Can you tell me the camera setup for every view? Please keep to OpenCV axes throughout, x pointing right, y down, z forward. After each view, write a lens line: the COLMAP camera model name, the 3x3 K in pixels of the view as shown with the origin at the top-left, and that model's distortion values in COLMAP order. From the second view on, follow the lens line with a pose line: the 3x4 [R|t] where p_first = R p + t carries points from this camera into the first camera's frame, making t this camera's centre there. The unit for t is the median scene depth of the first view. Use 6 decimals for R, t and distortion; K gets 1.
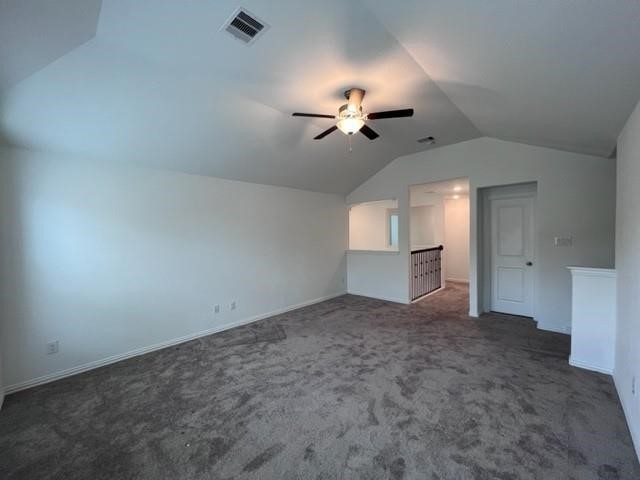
lens RADIAL K [[256.3, 0, 320.2], [0, 256.3, 240.5], [0, 0, 1]] dist [-0.001960, 0.000046]
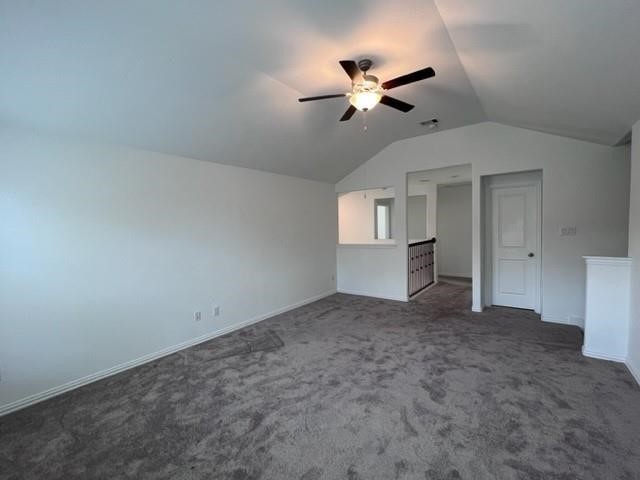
lens RADIAL K [[282.7, 0, 318.3], [0, 282.7, 240.7], [0, 0, 1]] dist [-0.002502, 0.000247]
pose [[0.993085, -0.015029, 0.116432, -0.164364], [0.012901, 0.999736, 0.019008, 0.010271], [-0.116686, -0.017375, 0.993017, 0.050333]]
